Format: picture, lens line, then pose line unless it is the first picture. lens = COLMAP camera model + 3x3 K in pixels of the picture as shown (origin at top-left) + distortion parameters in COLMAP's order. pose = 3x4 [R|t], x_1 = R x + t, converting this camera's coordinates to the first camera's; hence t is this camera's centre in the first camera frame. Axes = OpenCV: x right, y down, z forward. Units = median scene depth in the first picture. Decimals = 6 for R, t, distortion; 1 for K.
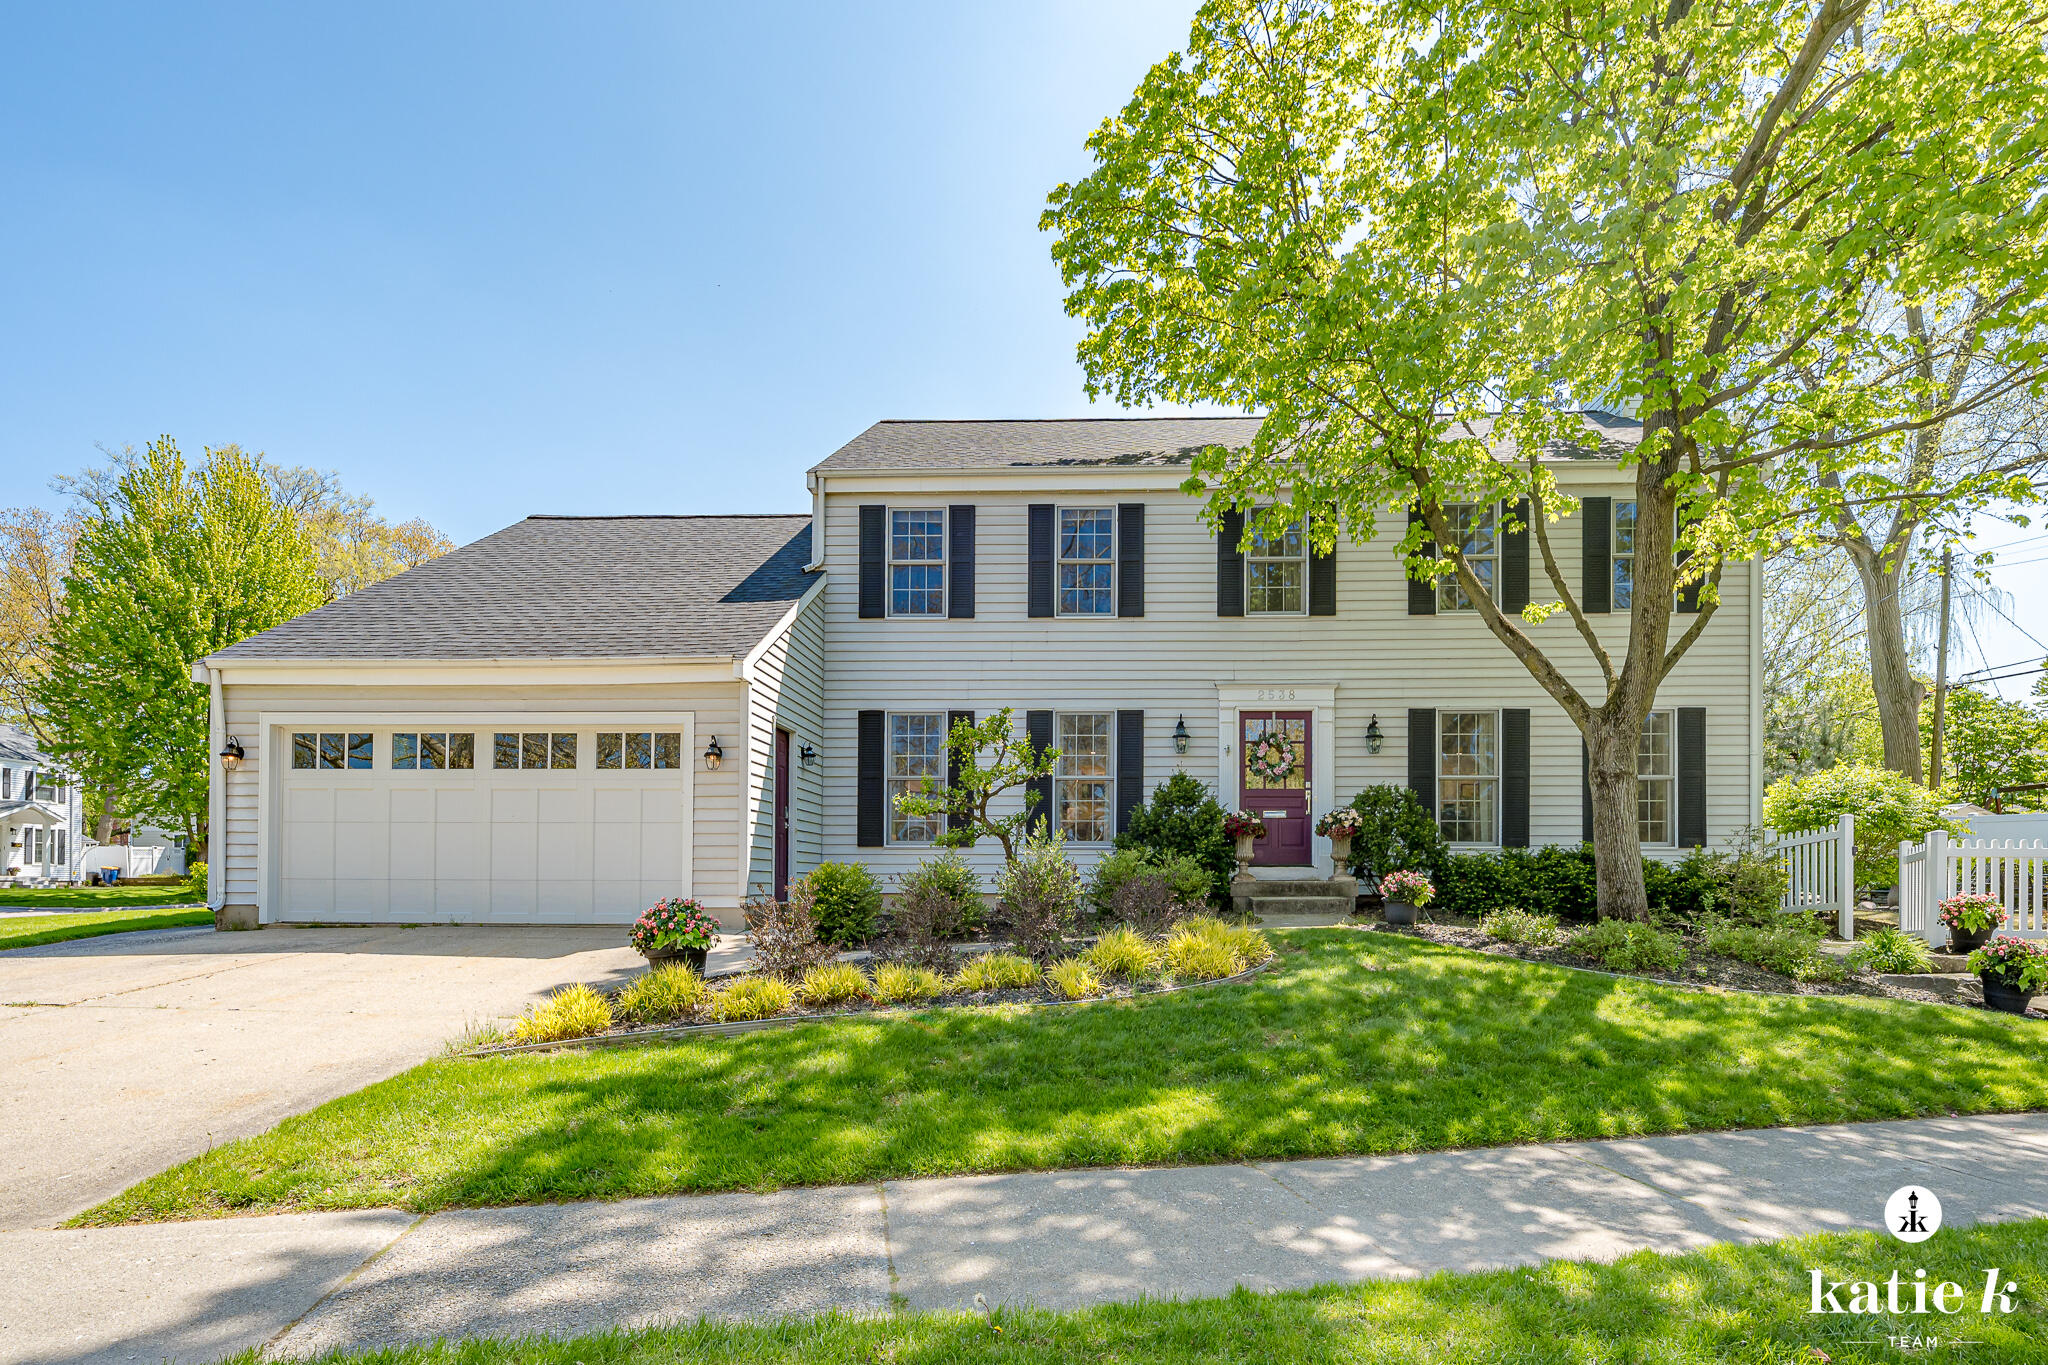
lens RADIAL K [[1002.5, 0, 1024.5], [0, 1002.5, 676.2], [0, 0, 1]] dist [0.003899, 0.000645]
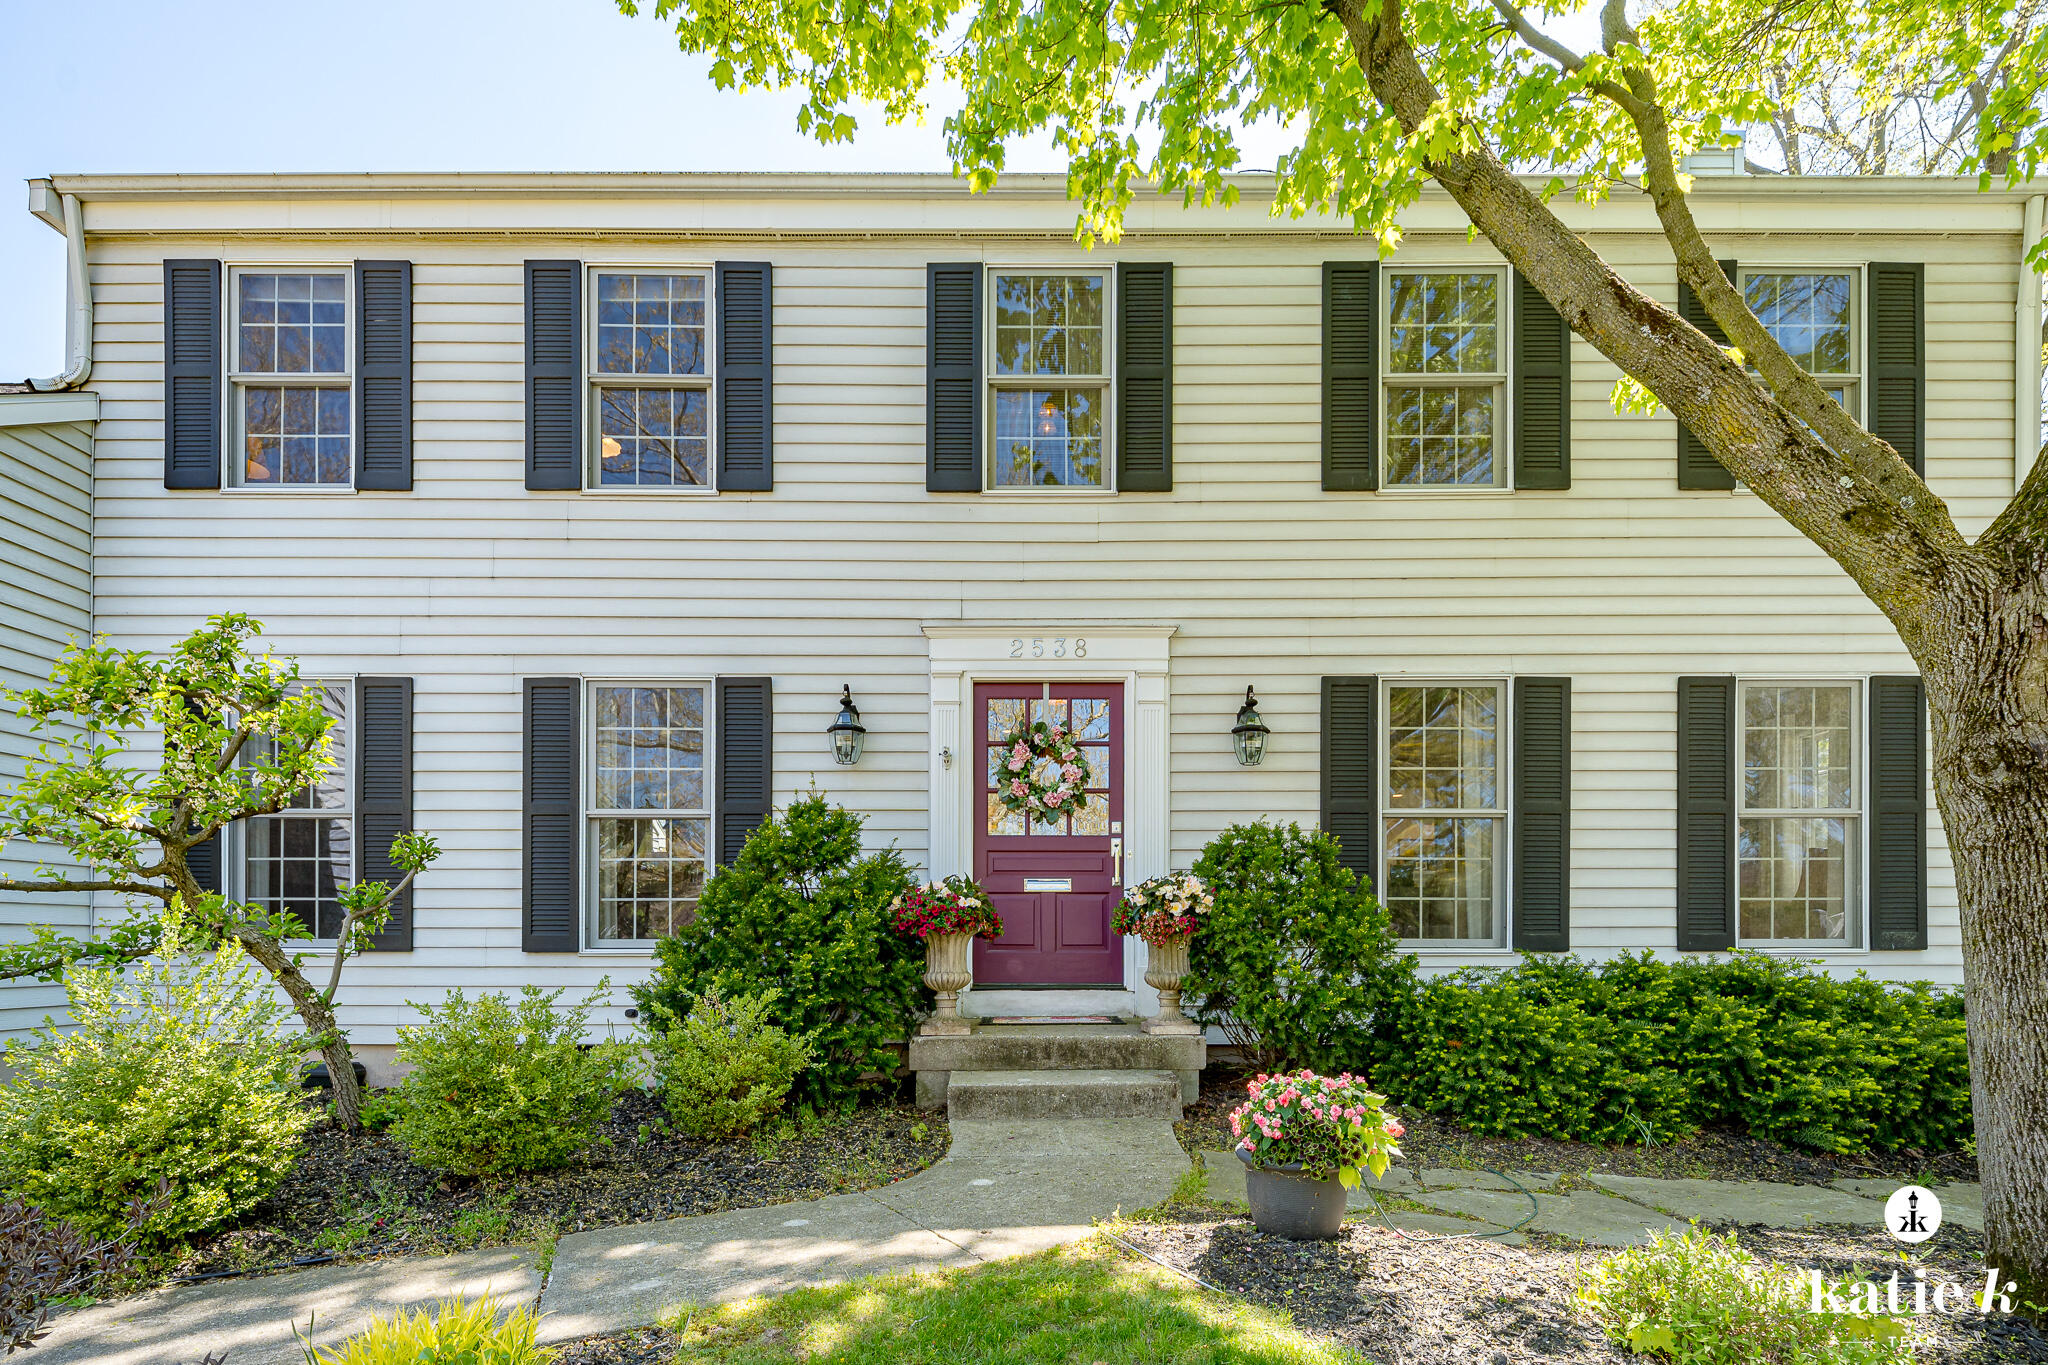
lens RADIAL K [[818.9, 0, 1025.1], [0, 818.9, 701.0], [0, 0, 1]] dist [0.002301, -0.000771]
pose [[0.997411, -0.002733, -0.071866, 0.268720], [0.003549, 0.999931, 0.011231, 0.040303], [0.071831, -0.011457, 0.997351, 0.589206]]
